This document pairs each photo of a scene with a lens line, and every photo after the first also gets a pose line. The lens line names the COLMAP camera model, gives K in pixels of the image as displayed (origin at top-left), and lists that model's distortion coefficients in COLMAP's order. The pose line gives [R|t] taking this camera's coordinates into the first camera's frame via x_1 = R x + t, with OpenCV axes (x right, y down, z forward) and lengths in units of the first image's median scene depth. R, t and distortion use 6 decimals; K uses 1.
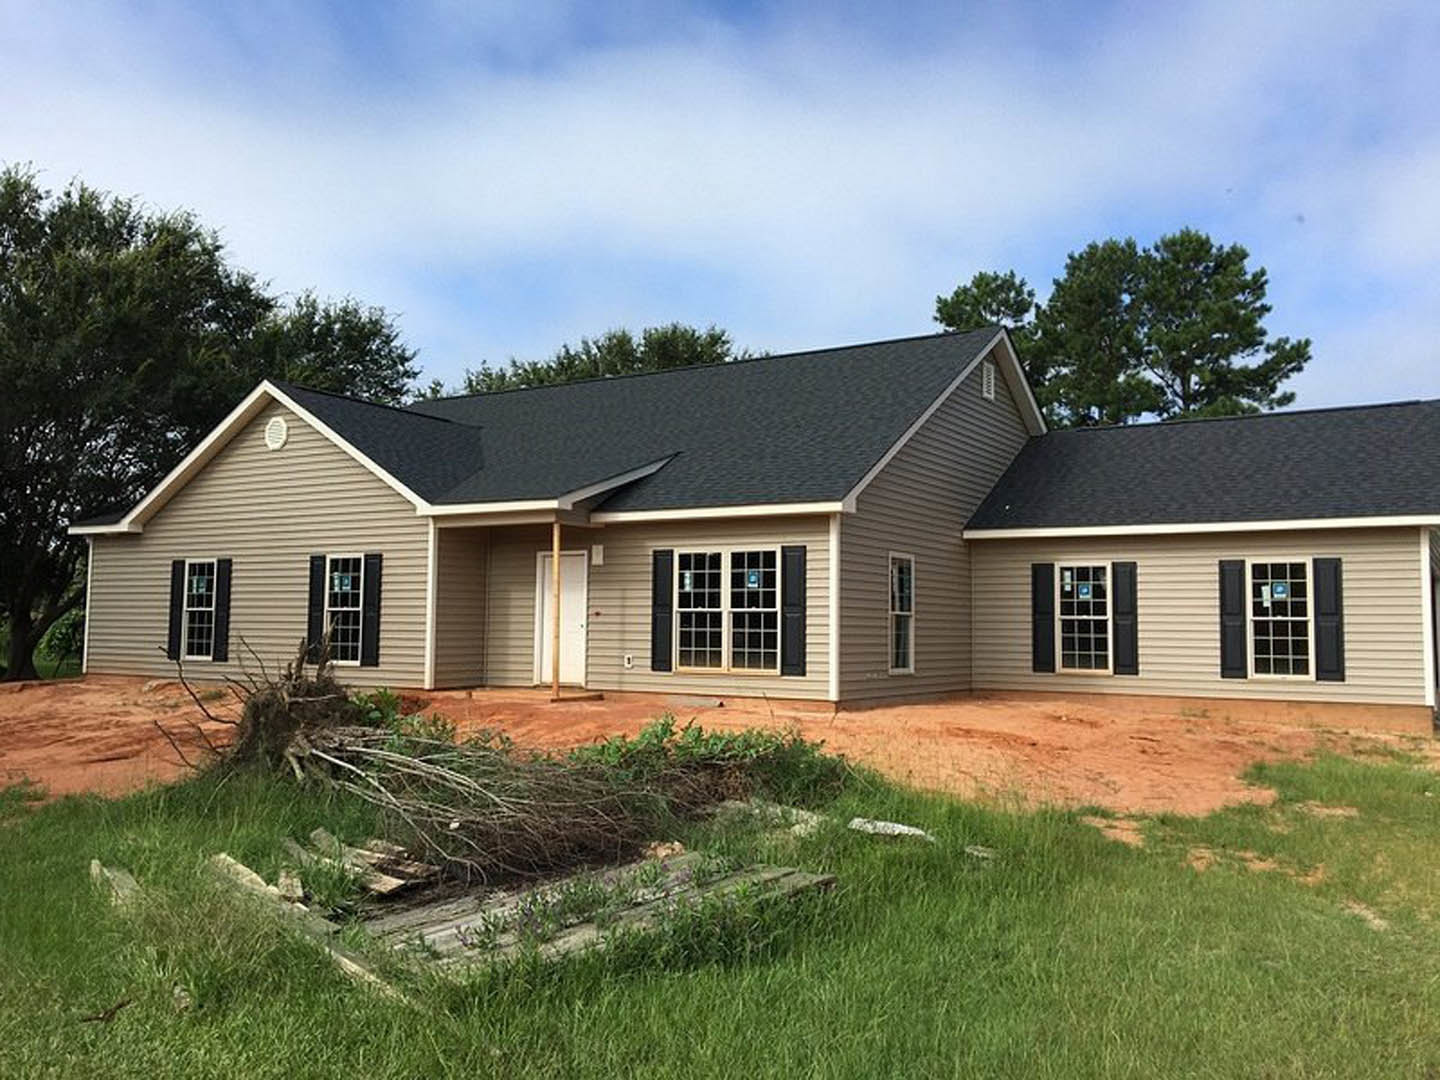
lens RADIAL K [[1209.8, 0, 722.7], [0, 1209.8, 535.8], [0, 0, 1]] dist [0.069107, -0.002023]
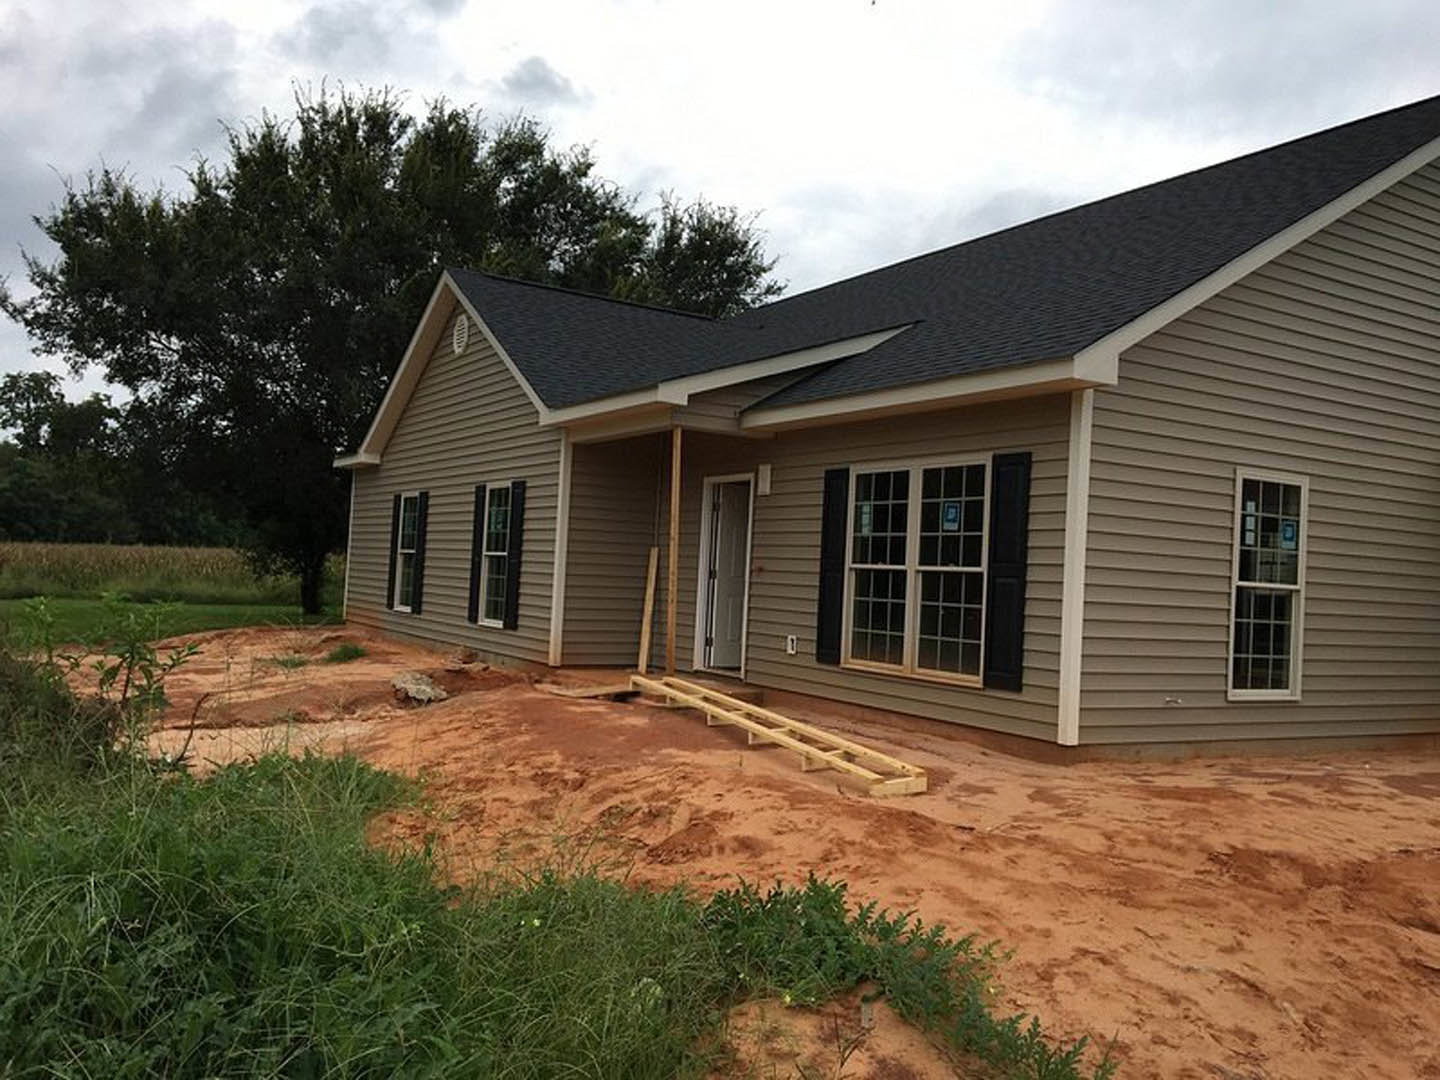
lens RADIAL K [[1209.8, 0, 715.5], [0, 1209.8, 544.0], [0, 0, 1]] dist [0.069107, -0.002023]
pose [[0.889015, 0.021049, -0.457393, 0.181953], [-0.005472, 0.999360, 0.035354, 0.028970], [0.457844, -0.028928, 0.888562, 0.426373]]
